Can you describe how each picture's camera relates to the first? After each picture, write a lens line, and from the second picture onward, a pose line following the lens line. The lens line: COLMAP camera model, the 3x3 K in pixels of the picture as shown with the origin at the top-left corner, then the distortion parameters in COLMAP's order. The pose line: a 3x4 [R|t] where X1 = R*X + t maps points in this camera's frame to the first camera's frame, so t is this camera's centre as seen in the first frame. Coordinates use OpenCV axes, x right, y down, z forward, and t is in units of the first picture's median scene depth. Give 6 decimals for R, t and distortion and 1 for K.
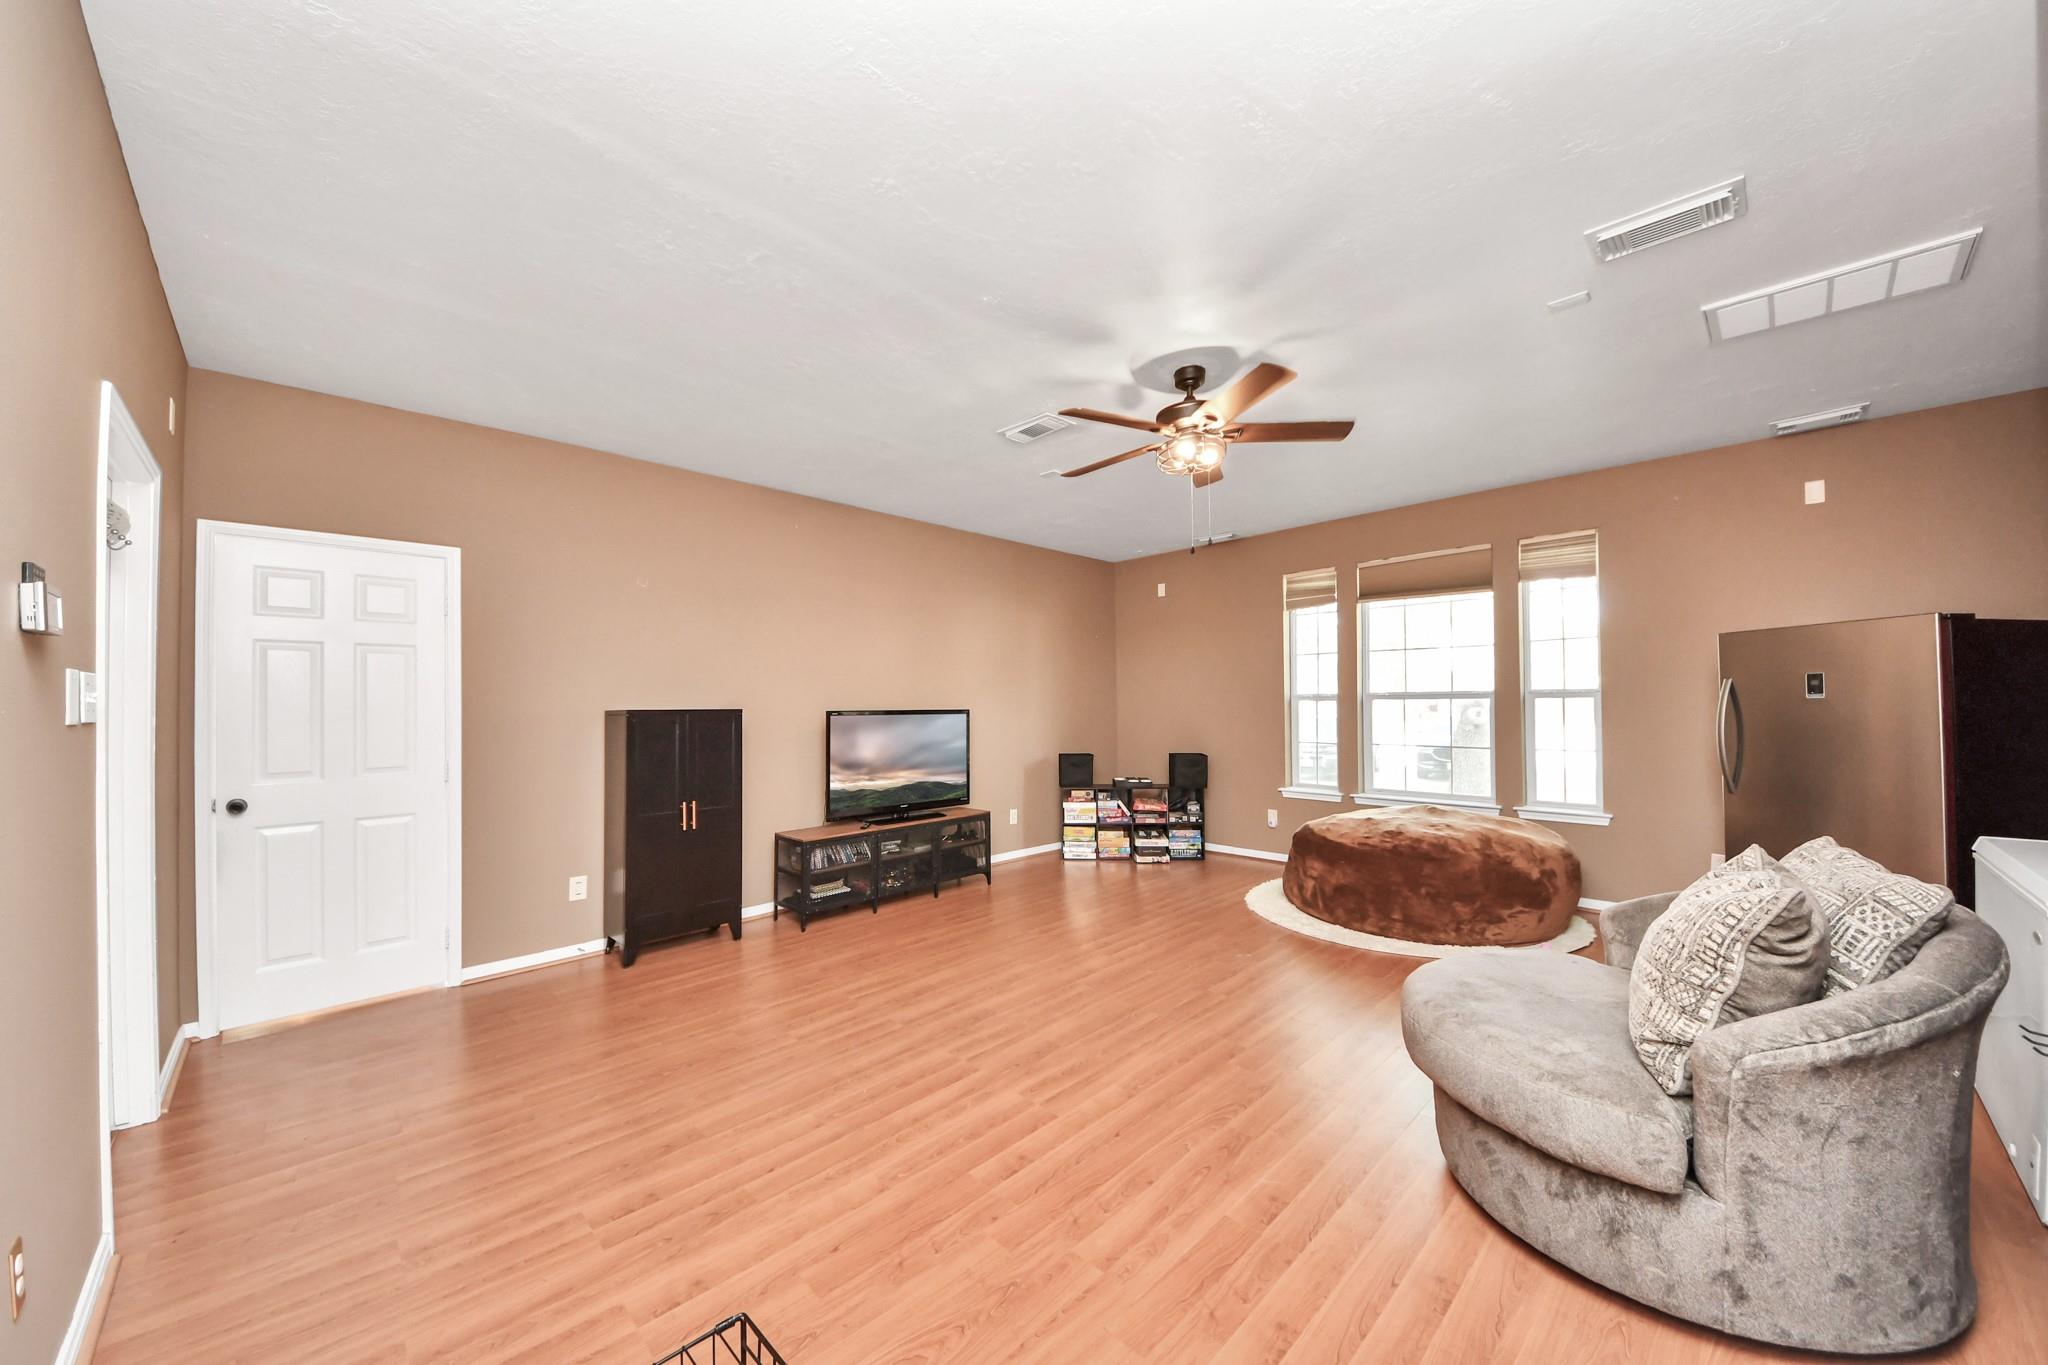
lens RADIAL K [[734.8, 0, 1021.0], [0, 734.8, 690.0], [0, 0, 1]] dist [0.044992, -0.025714]
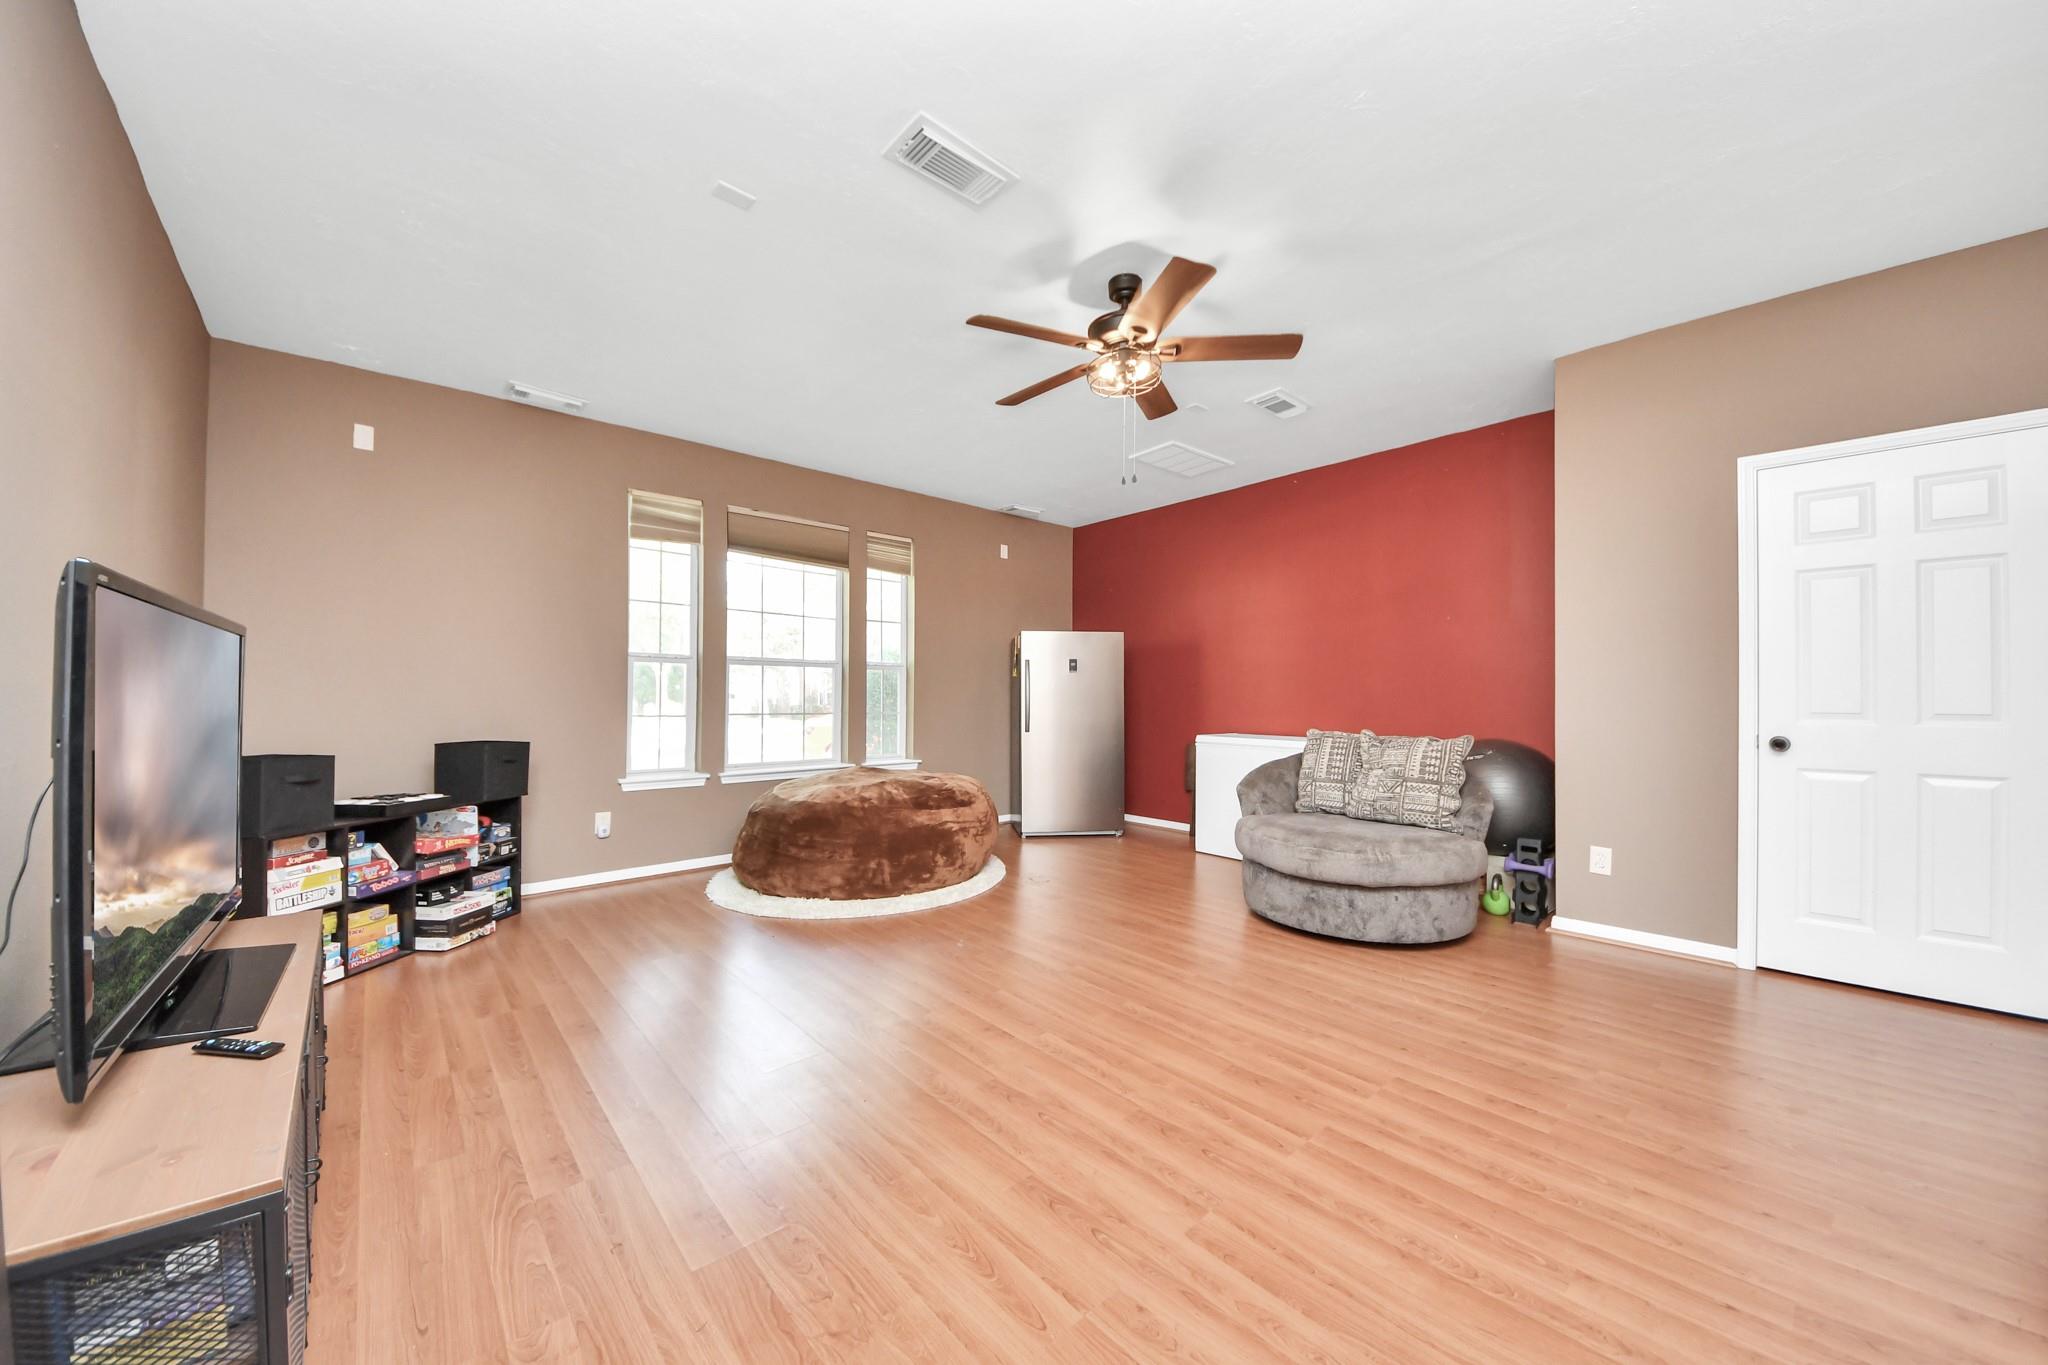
lens RADIAL K [[734.8, 0, 1021.0], [0, 734.8, 690.0], [0, 0, 1]] dist [0.044992, -0.025714]
pose [[0.027425, 0.018661, 0.999450, -0.417390], [-0.028518, 0.999433, -0.017878, 0.052783], [-0.999217, -0.028012, 0.027941, 0.665777]]
